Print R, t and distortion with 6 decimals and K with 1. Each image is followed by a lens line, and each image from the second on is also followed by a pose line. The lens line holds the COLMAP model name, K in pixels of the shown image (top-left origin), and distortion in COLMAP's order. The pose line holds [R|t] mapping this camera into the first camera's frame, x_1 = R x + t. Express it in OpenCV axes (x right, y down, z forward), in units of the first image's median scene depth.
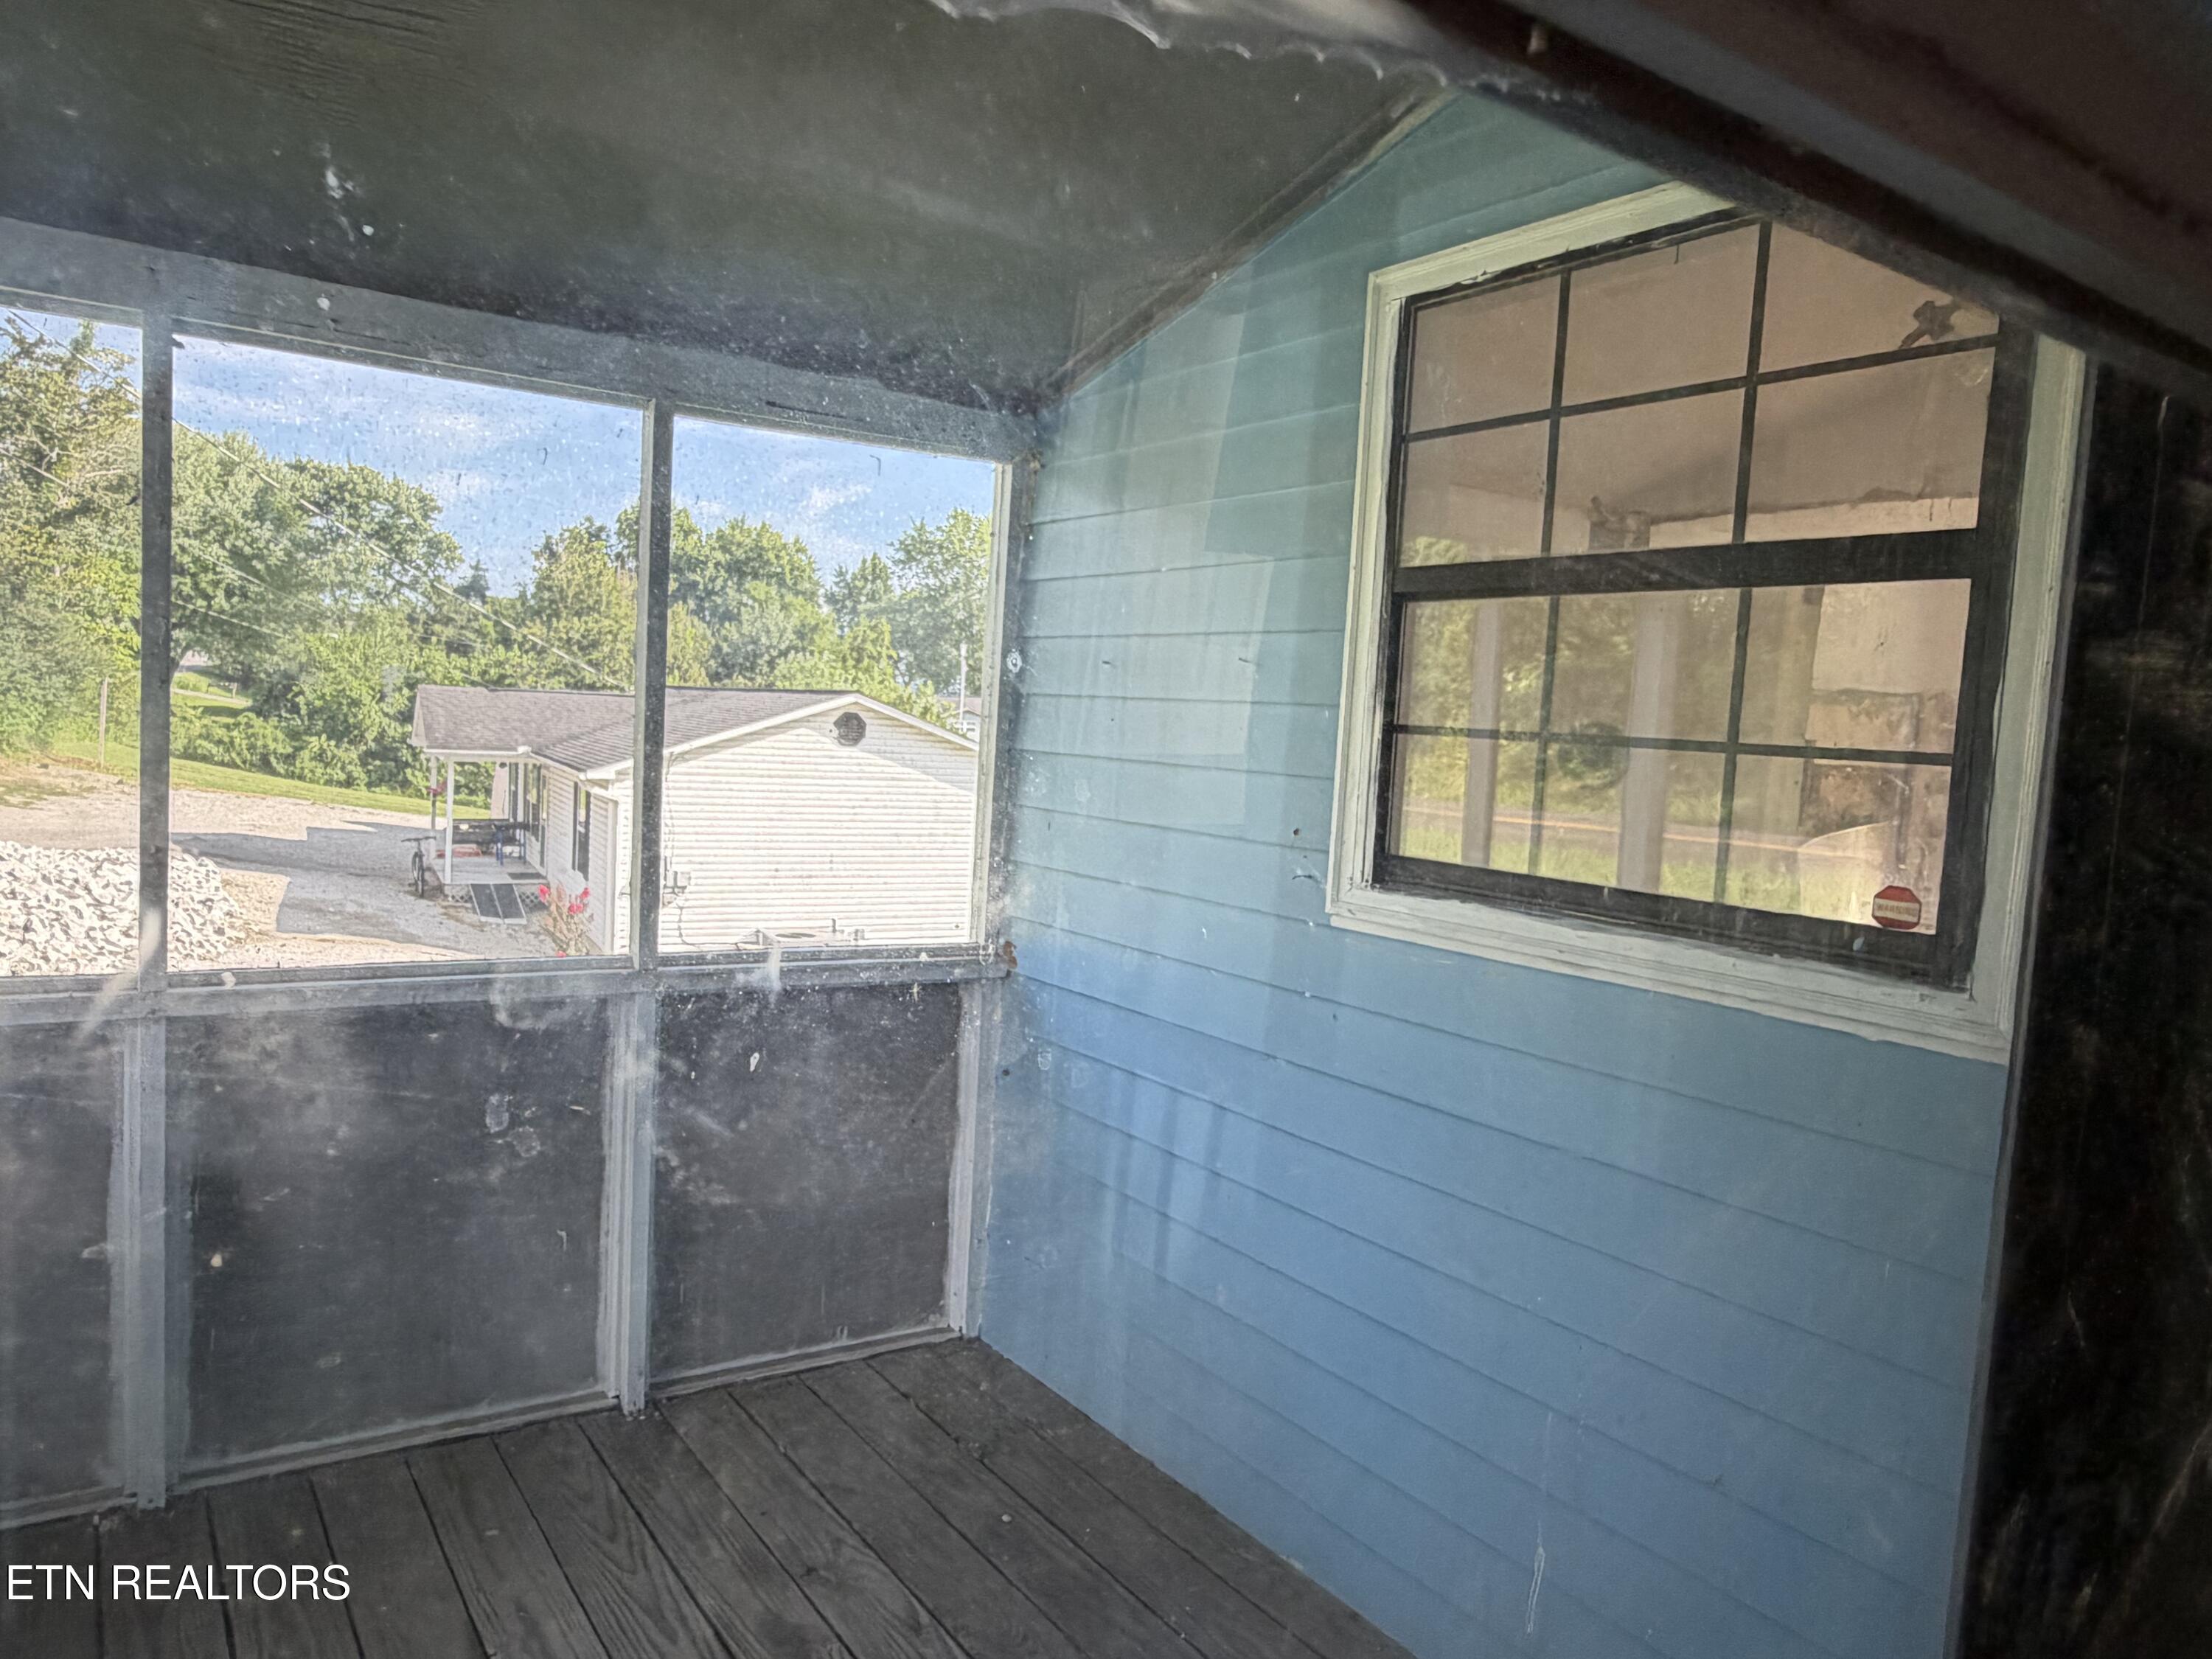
lens RADIAL K [[1435.5, 0, 1084.9], [0, 1435.5, 832.1], [0, 0, 1]] dist [-0.000272, 0.000371]
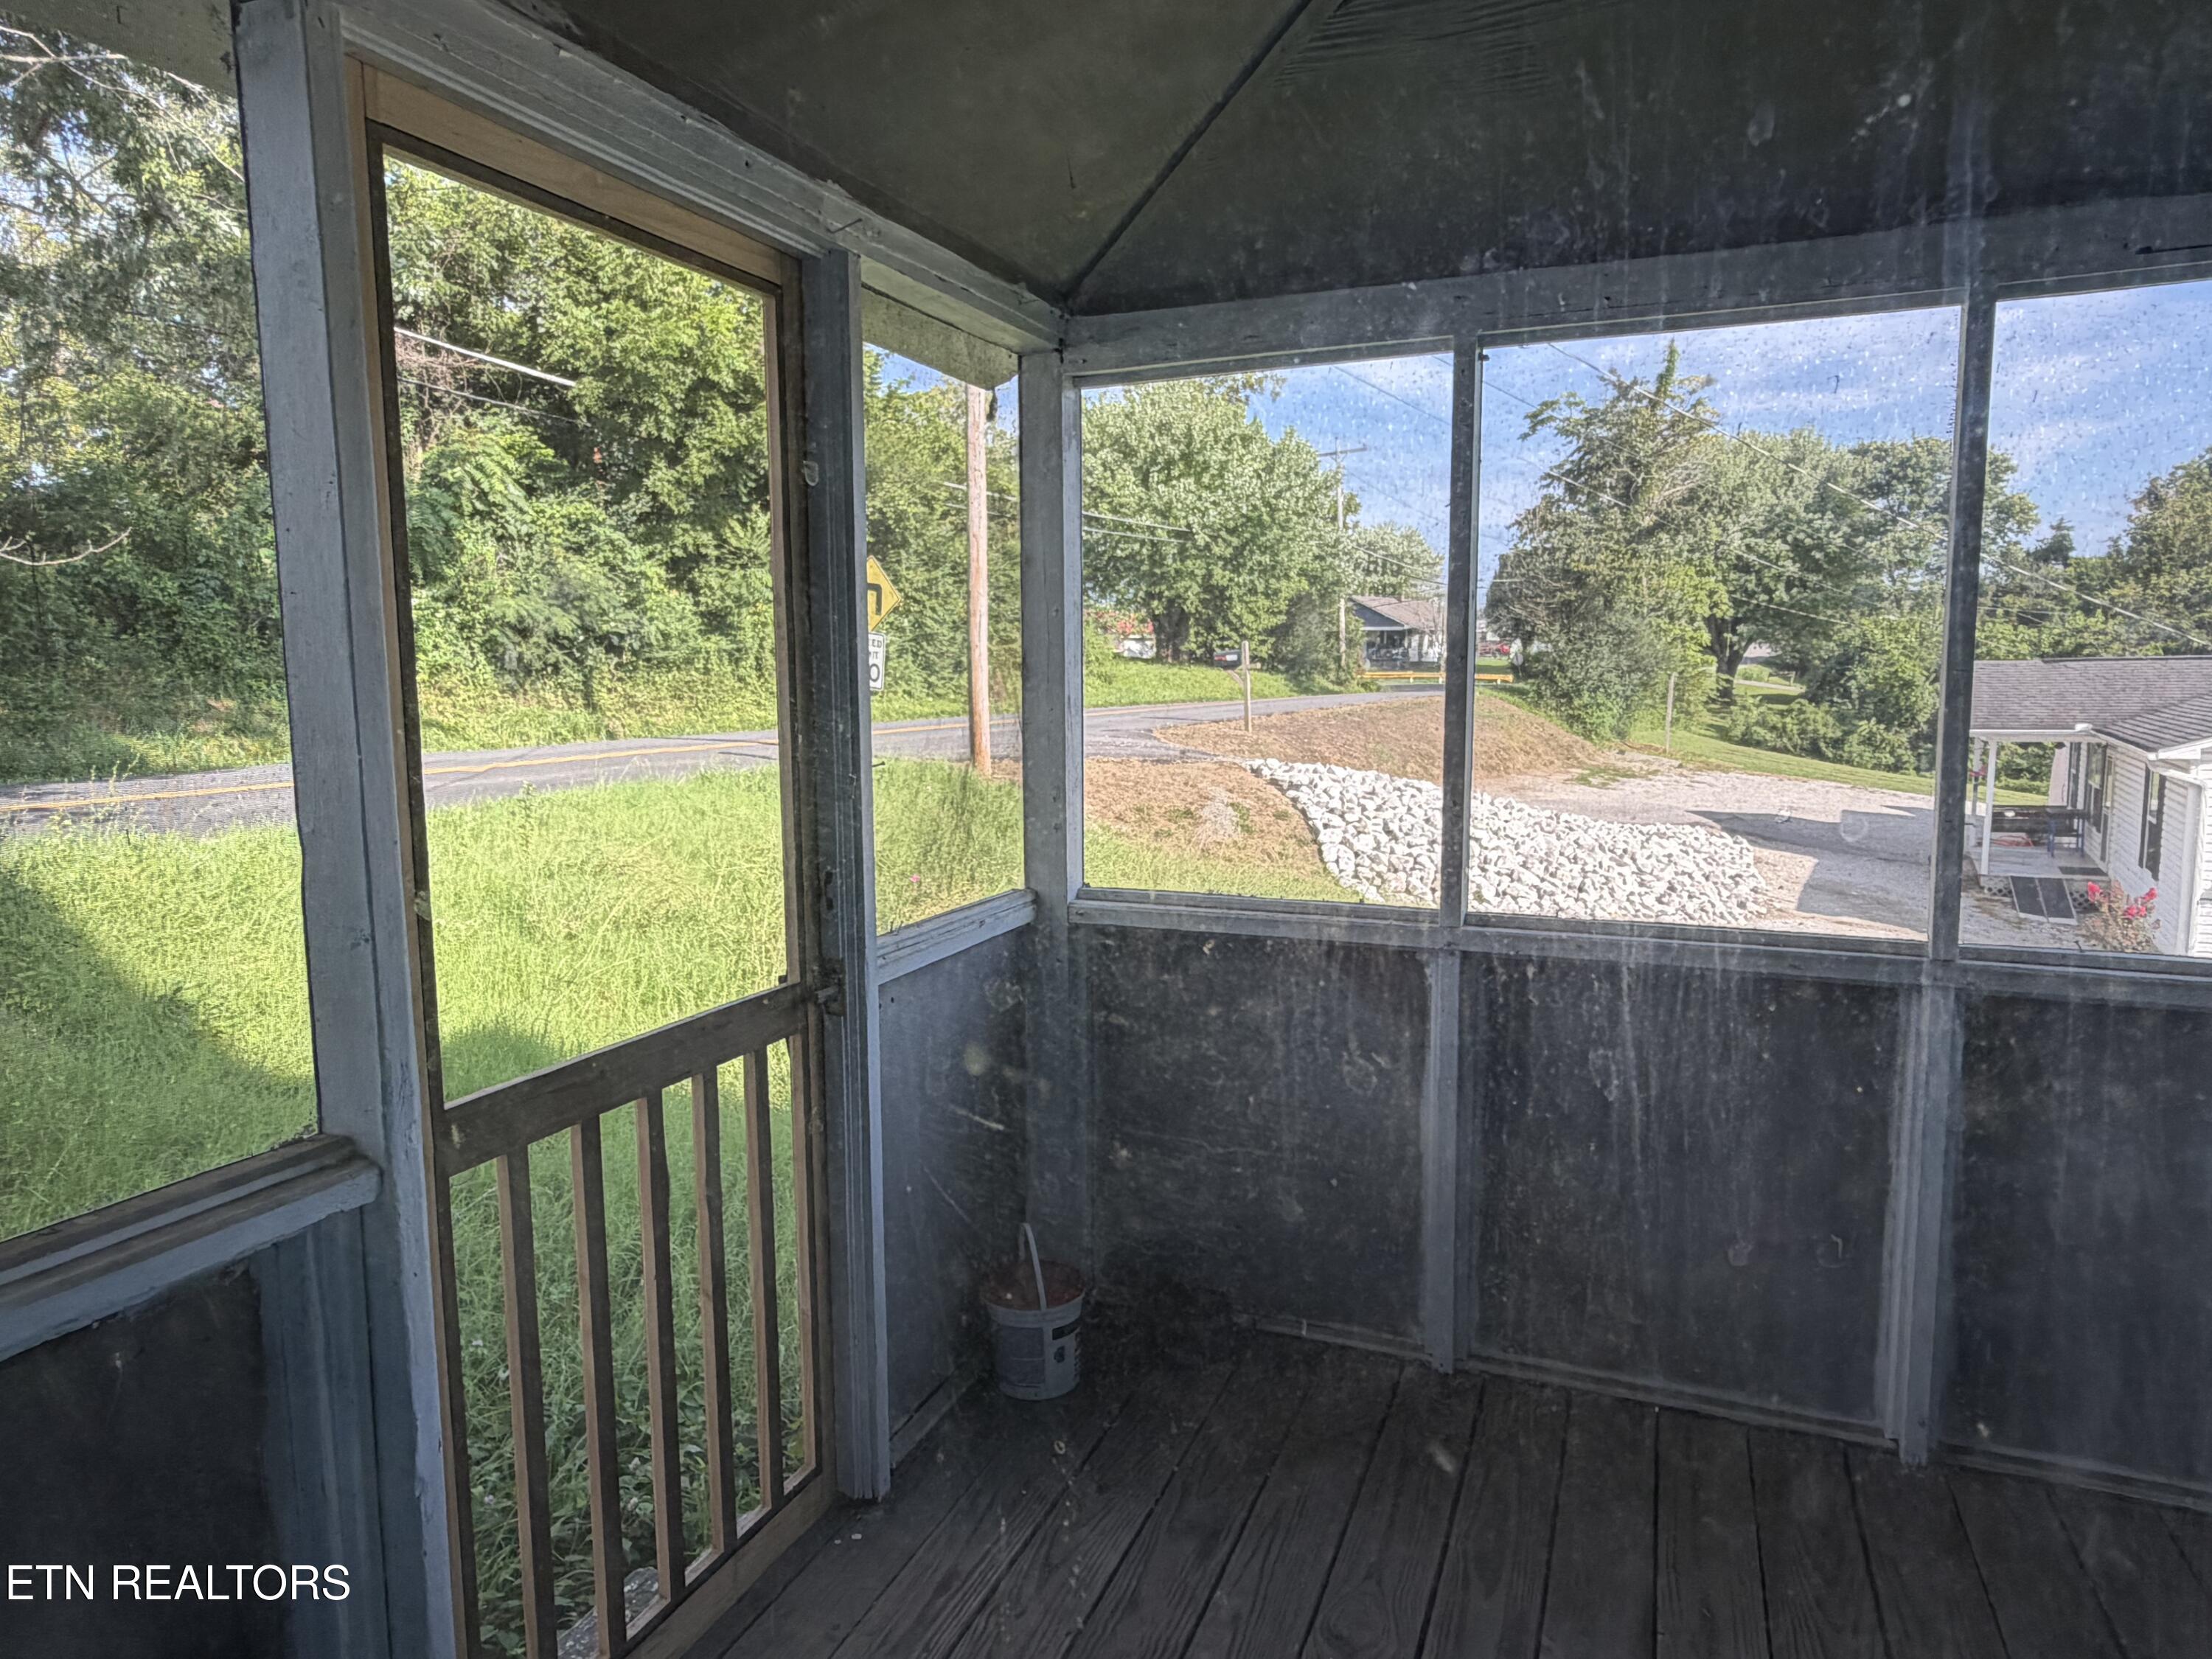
lens RADIAL K [[1435.5, 0, 1084.9], [0, 1435.5, 832.1], [0, 0, 1]] dist [-0.000272, 0.000371]
pose [[0.545971, 0.036503, -0.837009, 0.004543], [-0.027663, 0.999291, 0.025537, 0.000400], [0.837347, 0.009212, 0.546594, 0.003505]]
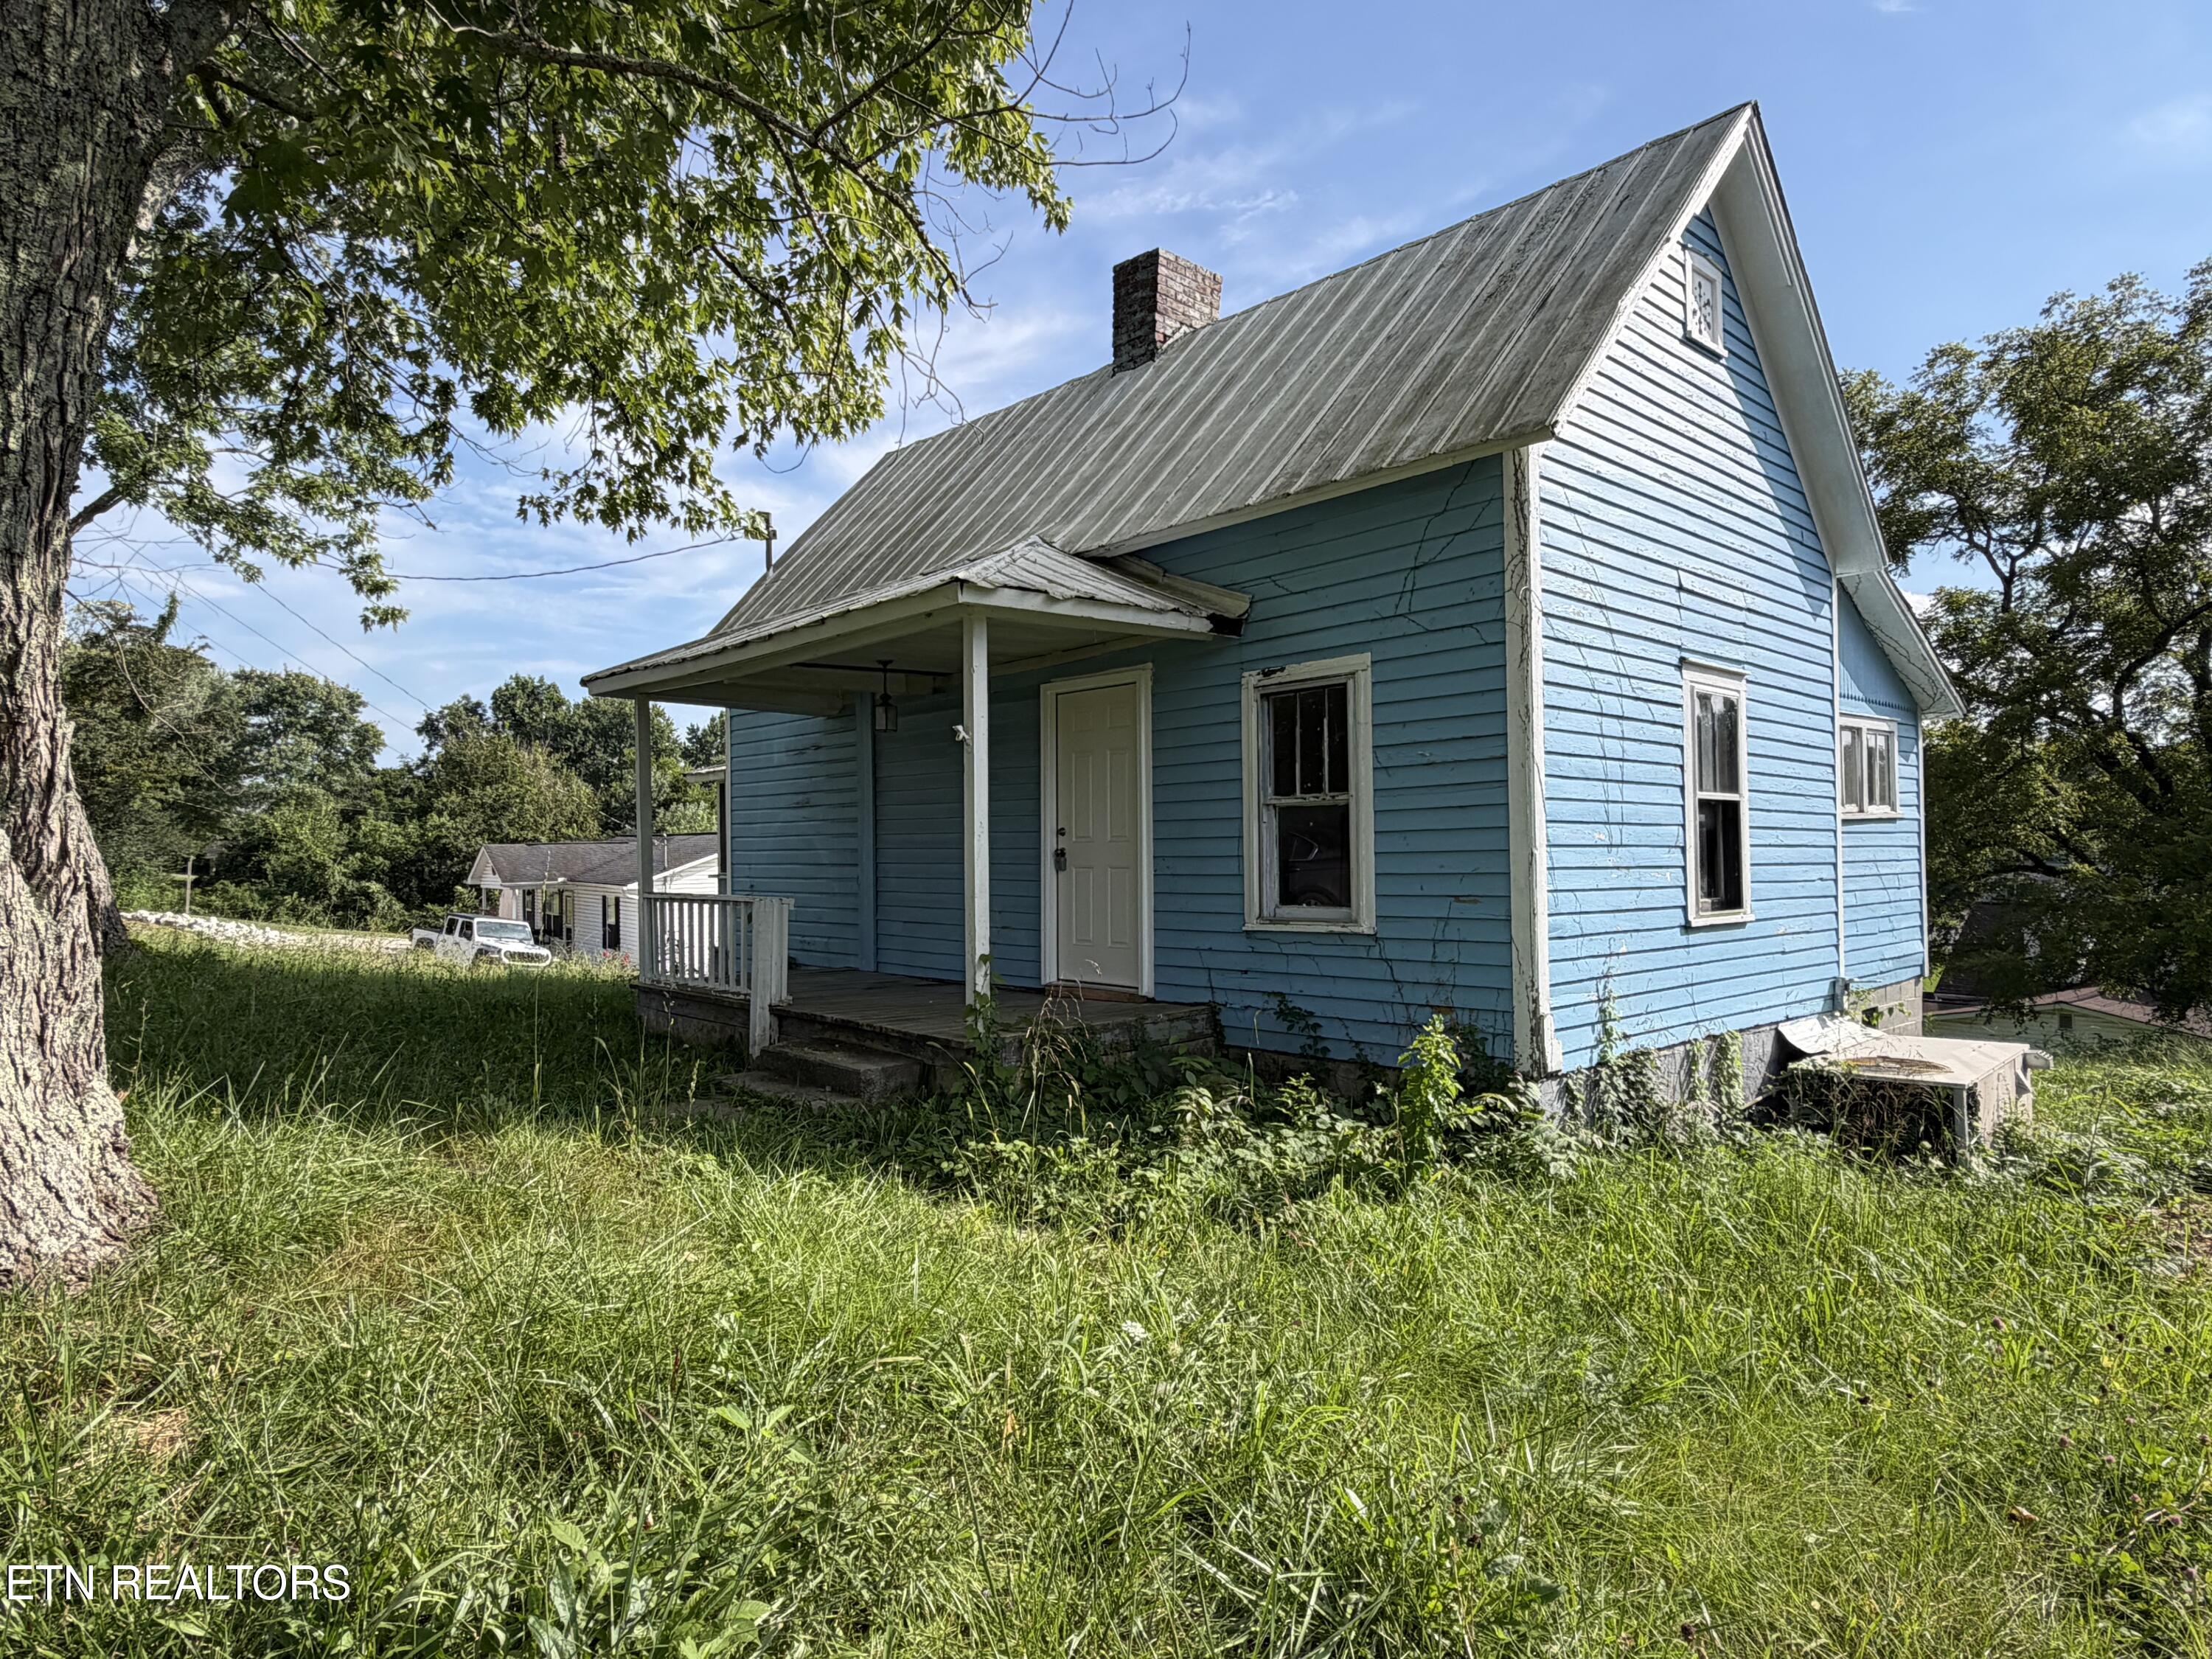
lens RADIAL K [[1289.5, 0, 1106.0], [0, 1289.5, 829.5], [0, 0, 1]] dist [0.001715, 0.000670]
pose [[0.986647, -0.066676, 0.148603, -0.000458], [0.078789, 0.993900, -0.077166, 0.018158], [-0.142551, 0.087844, 0.985882, -0.200718]]
